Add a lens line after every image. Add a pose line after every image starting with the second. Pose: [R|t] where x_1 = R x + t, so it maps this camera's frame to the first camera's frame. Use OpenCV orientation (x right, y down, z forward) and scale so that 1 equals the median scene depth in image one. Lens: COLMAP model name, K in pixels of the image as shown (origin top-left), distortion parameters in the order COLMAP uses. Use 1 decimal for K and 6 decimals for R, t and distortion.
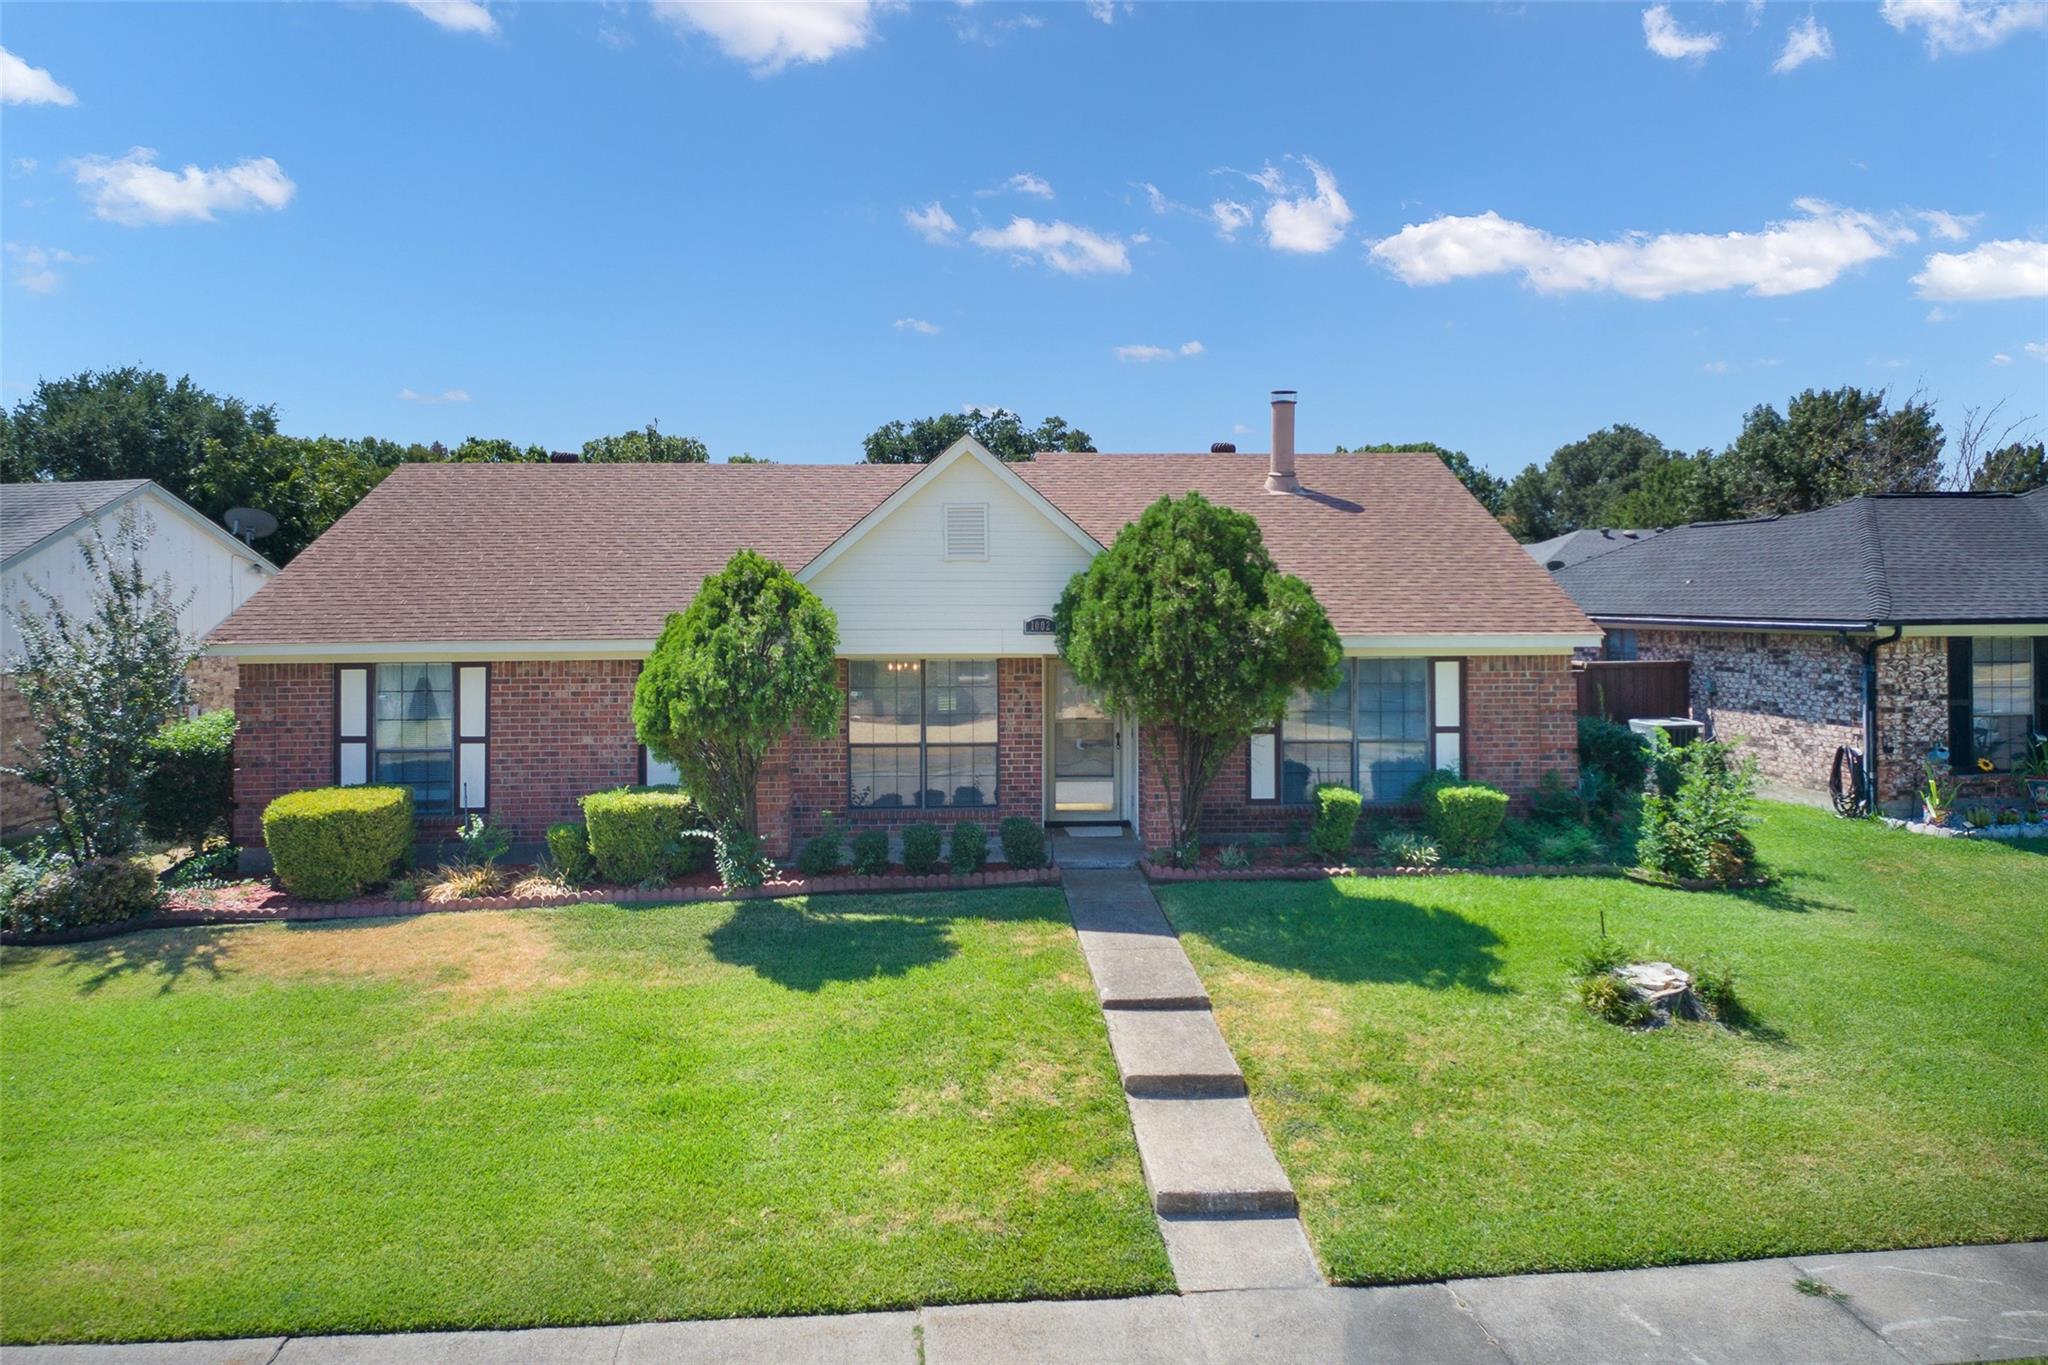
lens RADIAL K [[1510.0, 0, 1025.2], [0, 1510.0, 569.1], [0, 0, 1]] dist [0.035568, 0.000623]
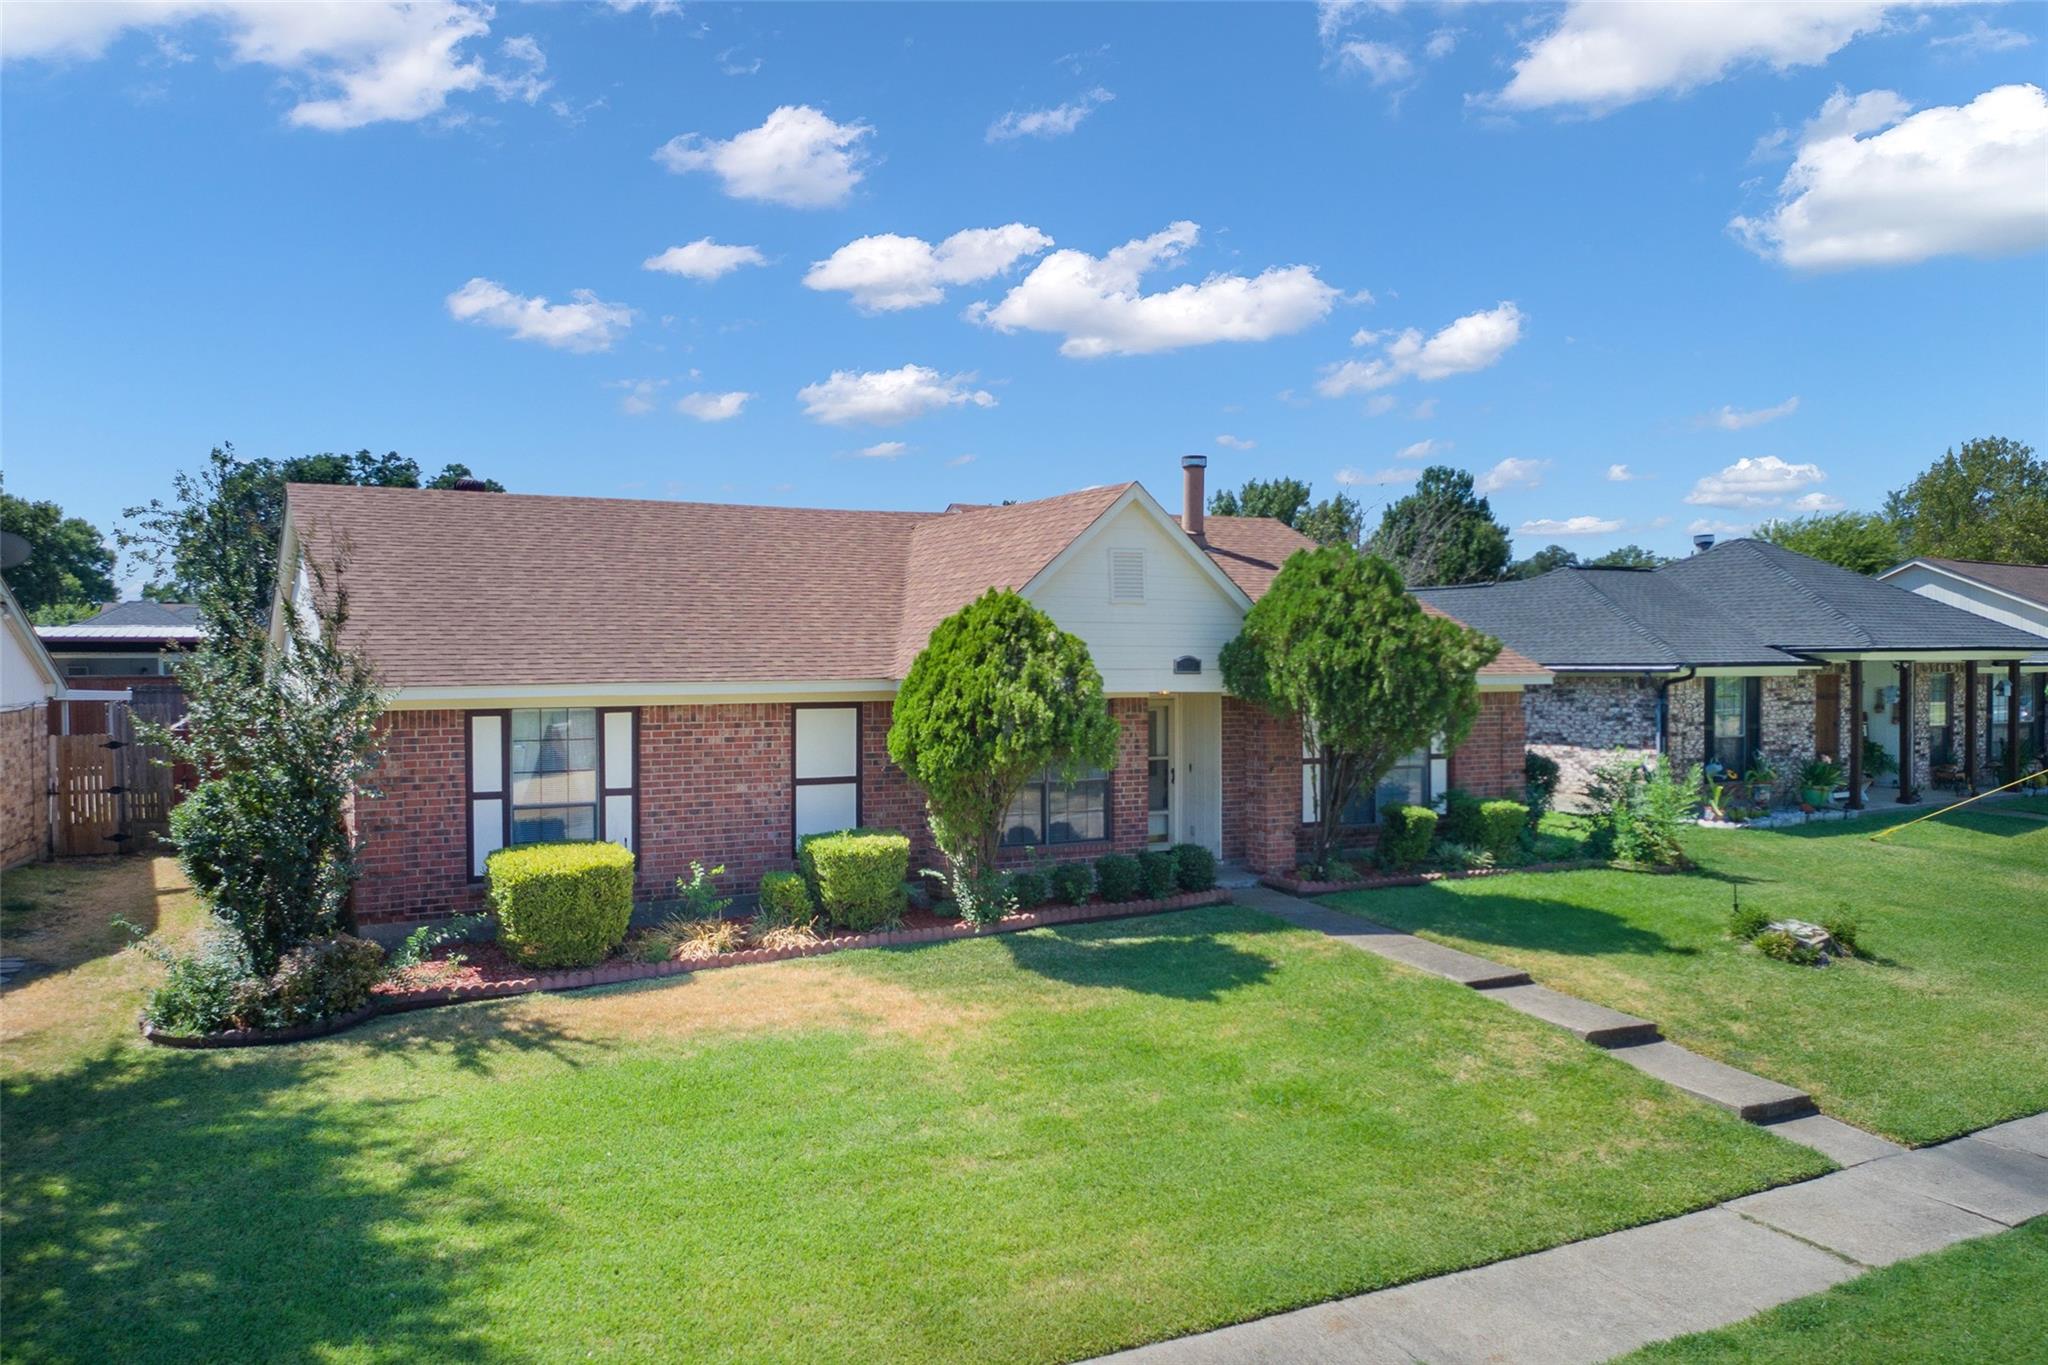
lens RADIAL K [[1545.0, 0, 1024.0], [0, 1545.0, 682.5], [0, 0, 1]] dist [0.043227, -0.004764]
pose [[0.910037, -0.005287, 0.414493, -0.531427], [-0.006839, 0.999591, 0.027767, 0.019321], [-0.414470, -0.028104, 0.909629, 0.053124]]
